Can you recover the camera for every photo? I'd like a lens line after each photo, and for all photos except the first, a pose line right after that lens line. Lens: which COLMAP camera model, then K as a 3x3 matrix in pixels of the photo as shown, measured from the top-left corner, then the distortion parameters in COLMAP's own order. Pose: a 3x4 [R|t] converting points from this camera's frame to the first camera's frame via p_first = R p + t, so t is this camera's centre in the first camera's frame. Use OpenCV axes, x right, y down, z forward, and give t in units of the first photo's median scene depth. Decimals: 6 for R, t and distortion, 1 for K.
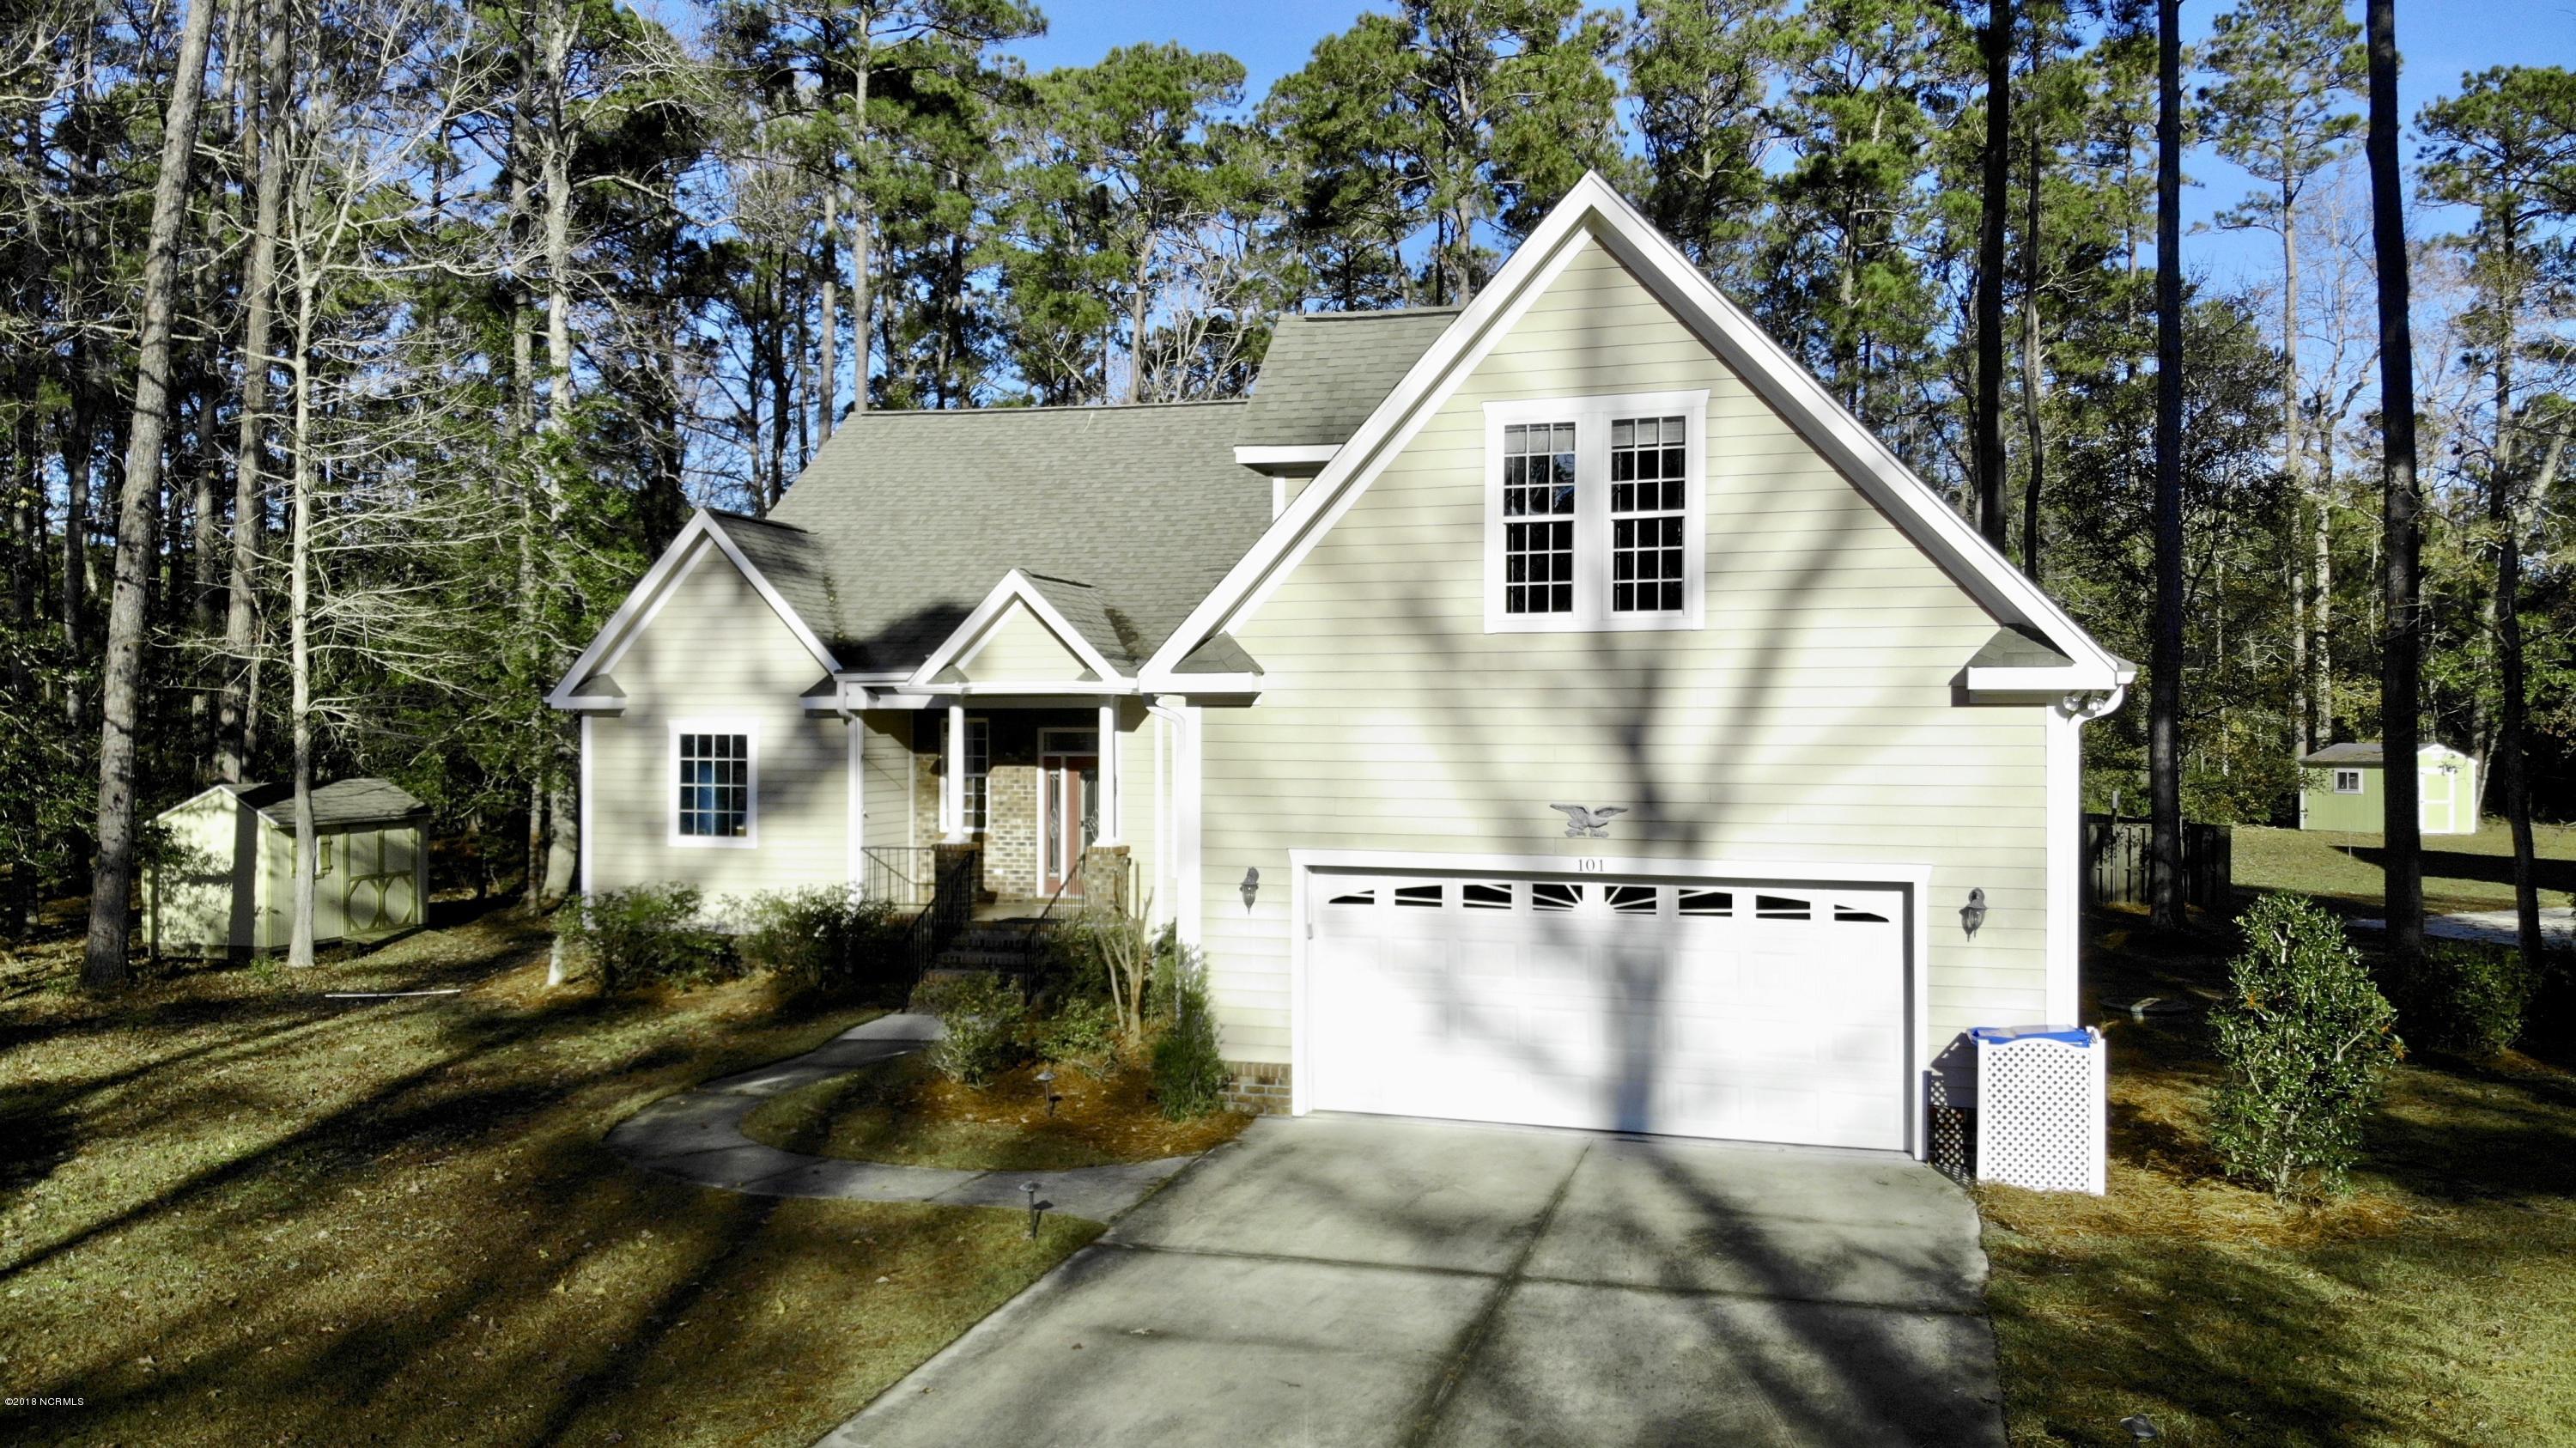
lens RADIAL K [[1878.6, 0, 1275.5], [0, 1878.6, 727.8], [0, 0, 1]] dist [-0.014664, -0.004129]
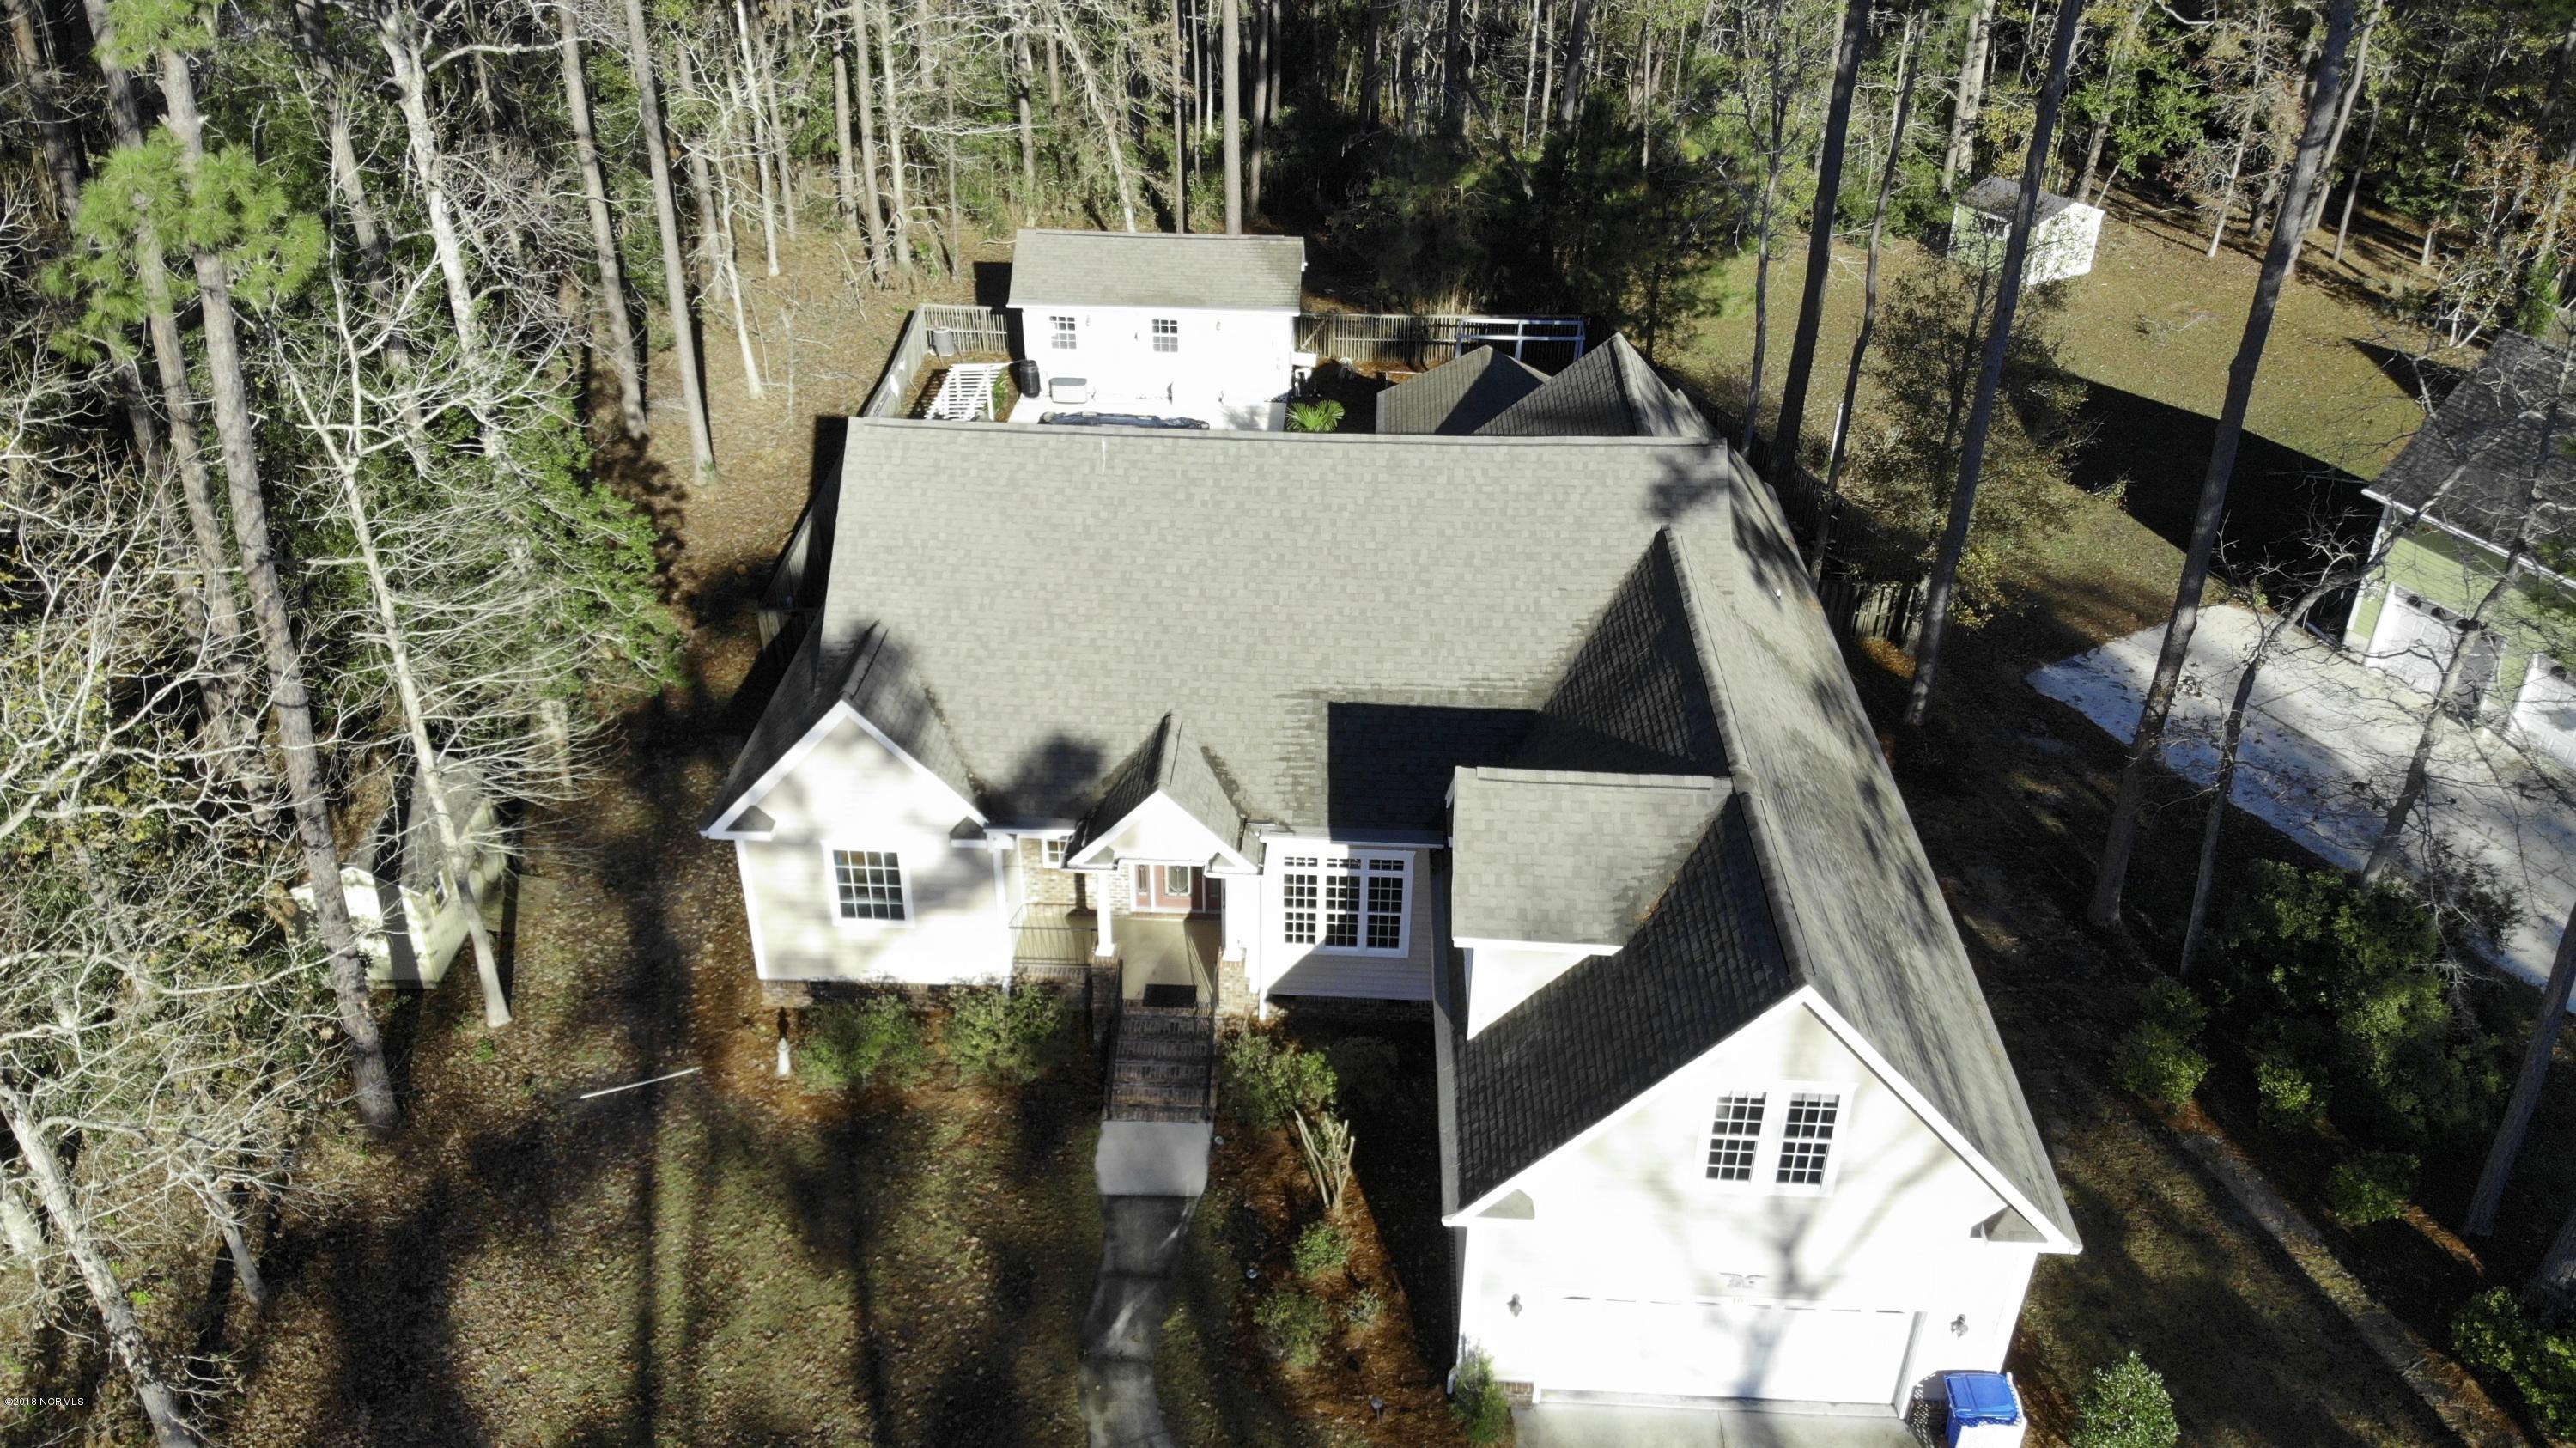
lens RADIAL K [[1878.6, 0, 1282.8], [0, 1878.6, 719.7], [0, 0, 1]] dist [-0.014664, -0.004129]
pose [[0.968142, -0.125824, 0.216495, -0.300197], [-0.010068, 0.844327, 0.535734, -0.722493], [-0.250200, -0.520846, 0.816161, 0.016991]]
